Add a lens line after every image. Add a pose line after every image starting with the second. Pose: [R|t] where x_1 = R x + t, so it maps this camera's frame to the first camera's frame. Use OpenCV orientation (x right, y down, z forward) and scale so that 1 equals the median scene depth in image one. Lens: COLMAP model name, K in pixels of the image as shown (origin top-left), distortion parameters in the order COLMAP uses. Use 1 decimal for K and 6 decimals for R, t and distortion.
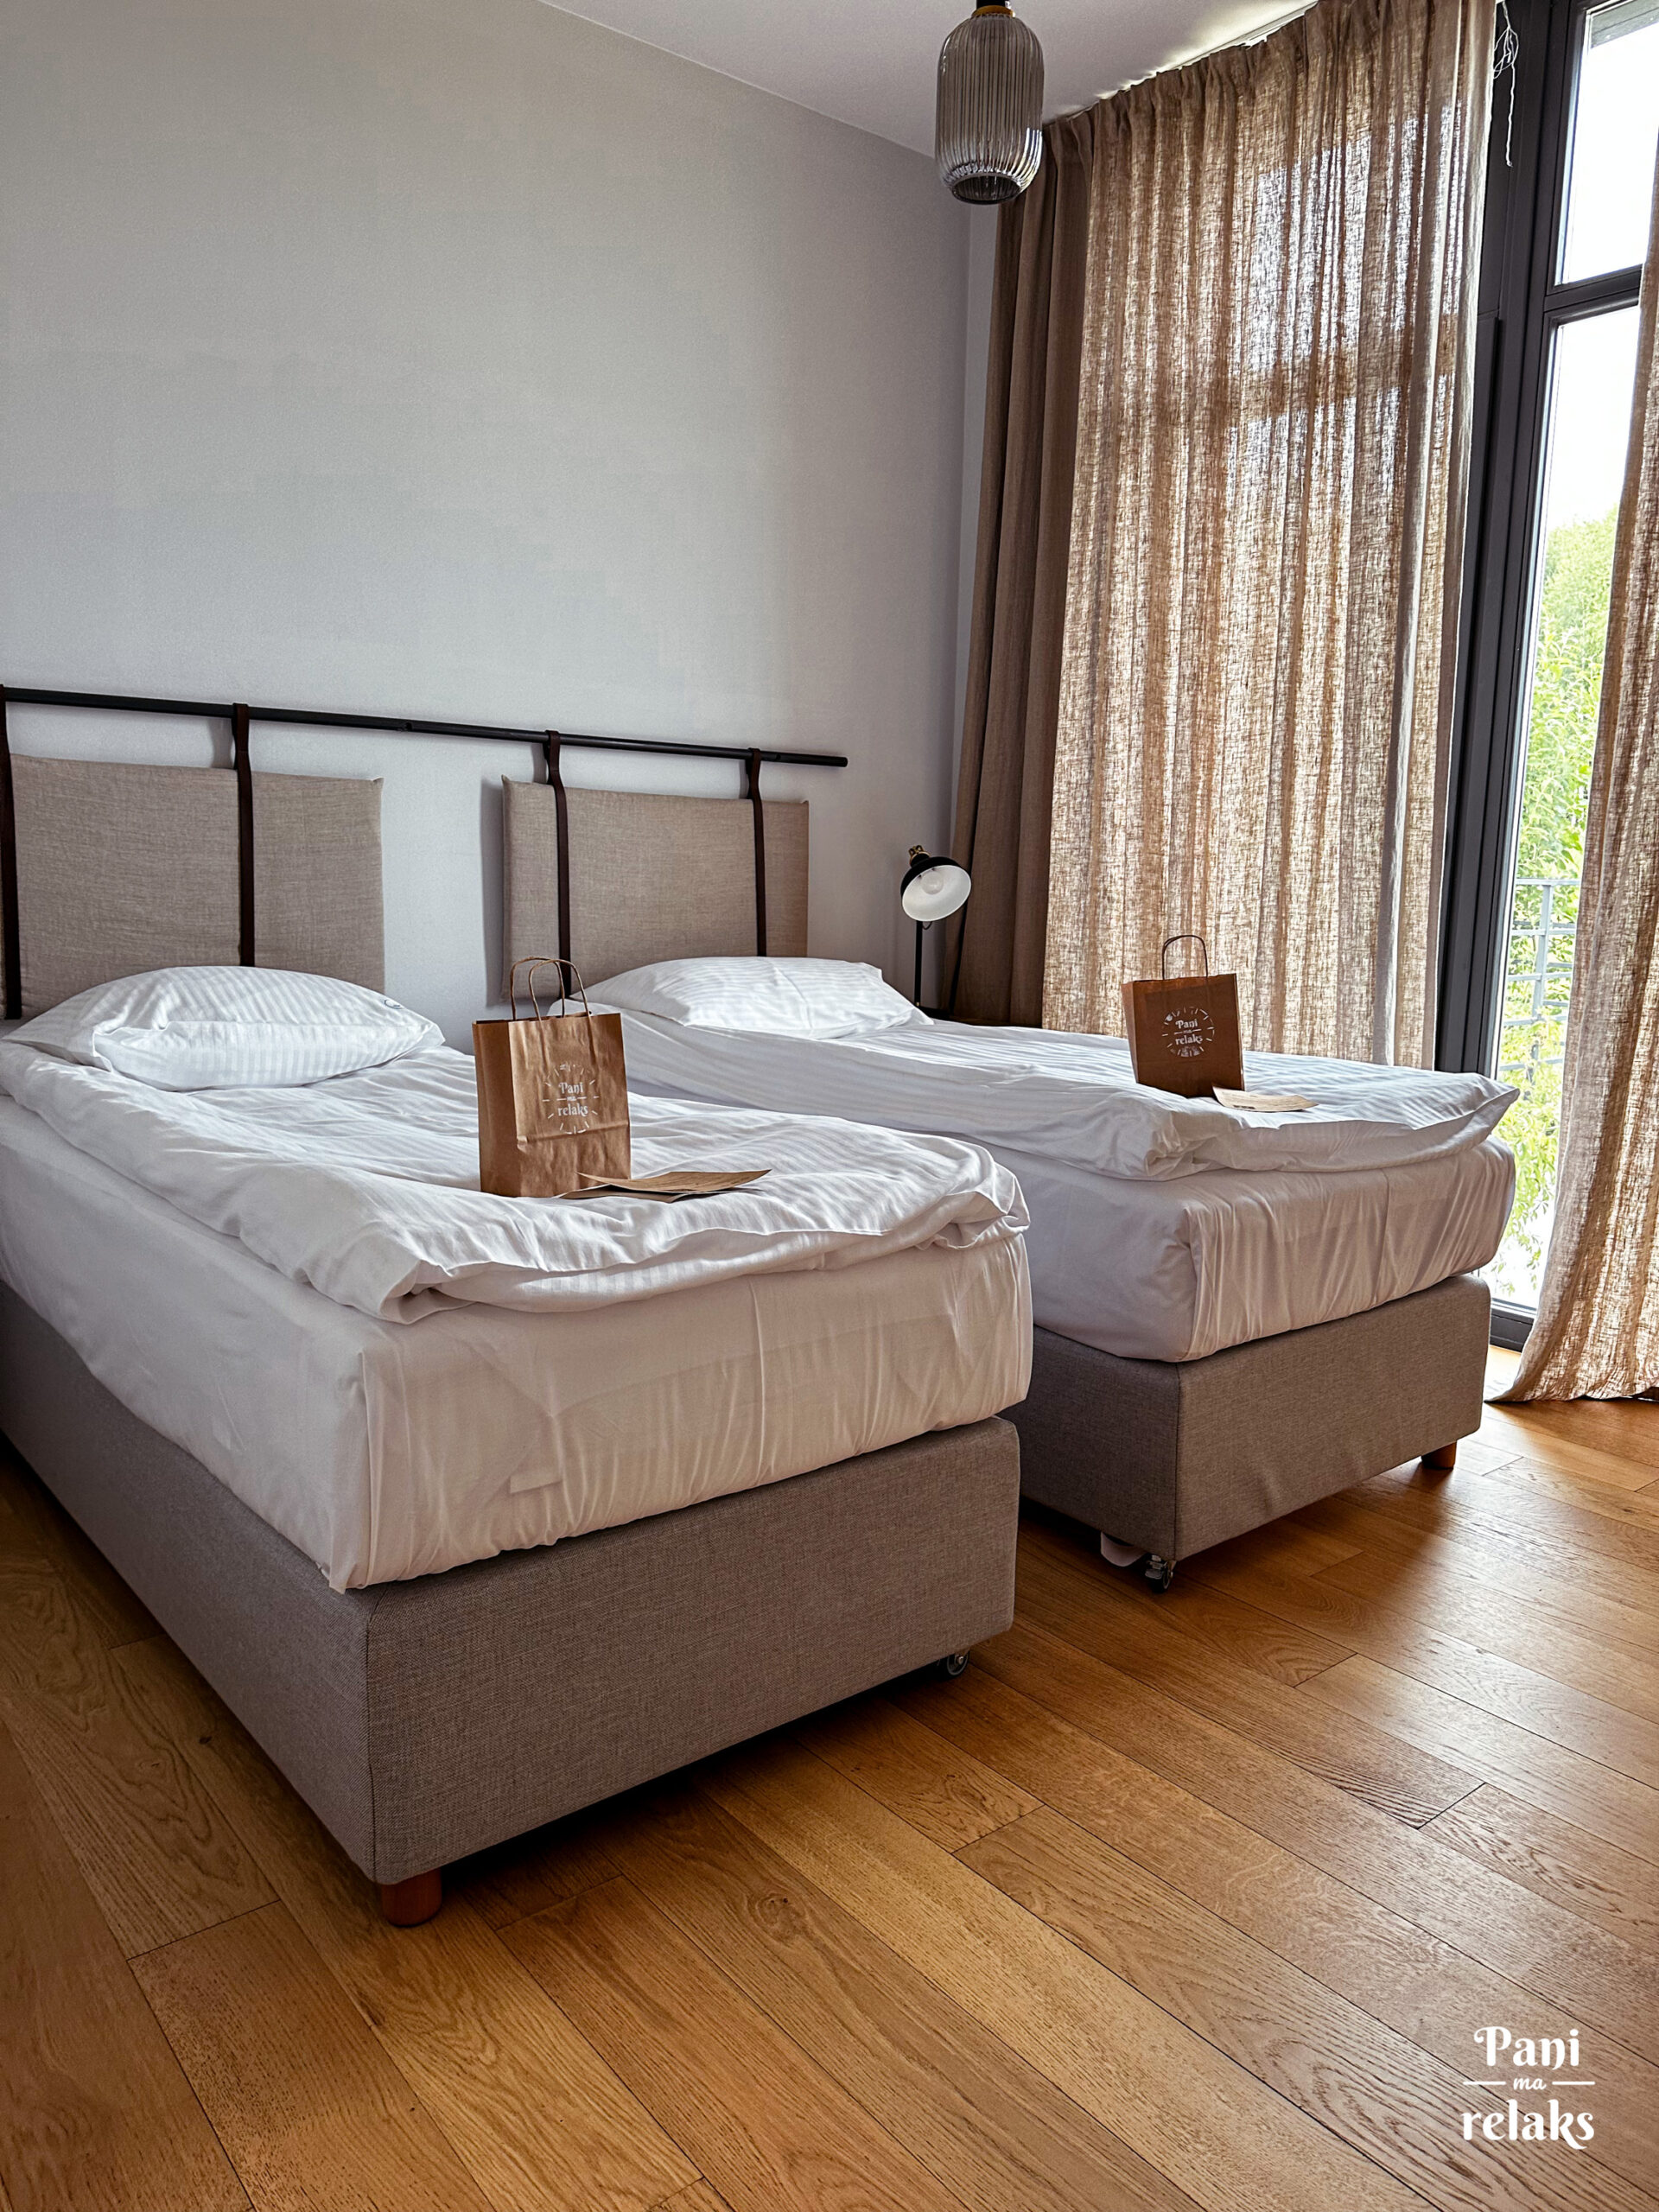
lens RADIAL K [[1525.3, 0, 837.2], [0, 1525.3, 1132.6], [0, 0, 1]] dist [0.130683, -0.190101]
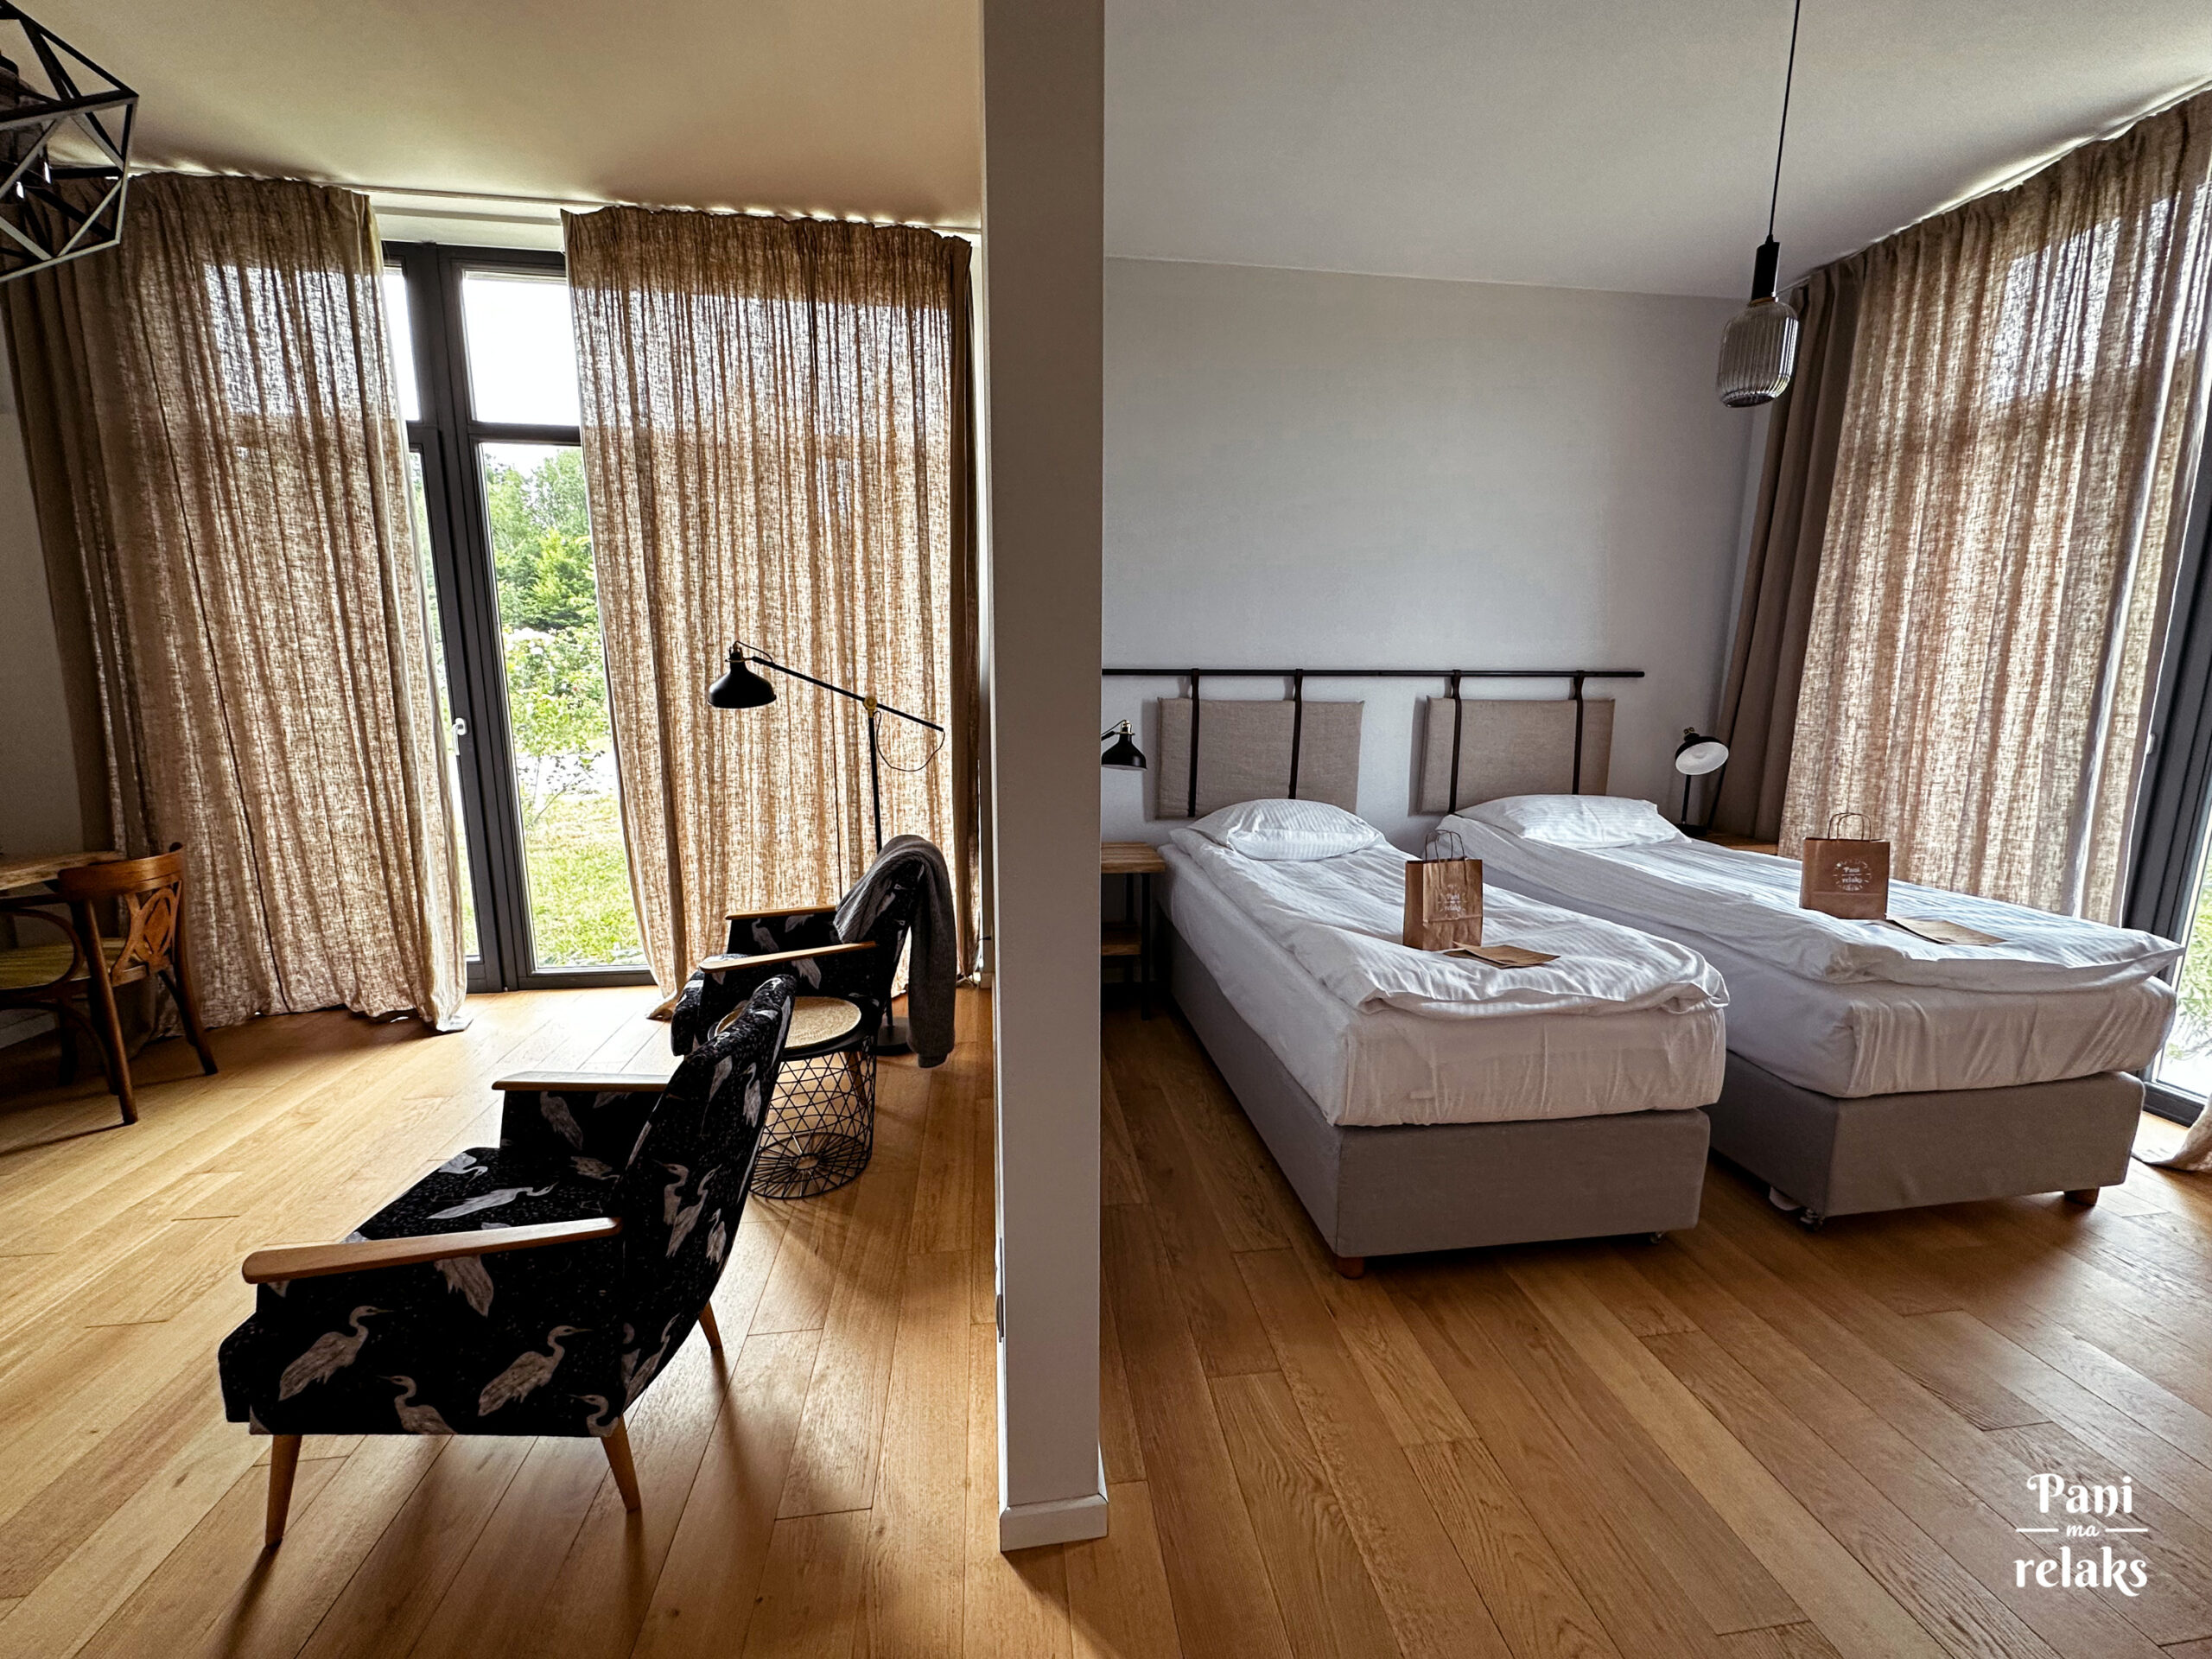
lens RADIAL K [[880.9, 0, 1096.9], [0, 880.9, 831.4], [0, 0, 1]] dist [-0.002546, 0.000111]
pose [[0.849654, 0.071442, -0.522479, 0.015659], [-0.070023, 0.997292, 0.022495, -0.065791], [0.522671, 0.017472, 0.852356, -0.136652]]
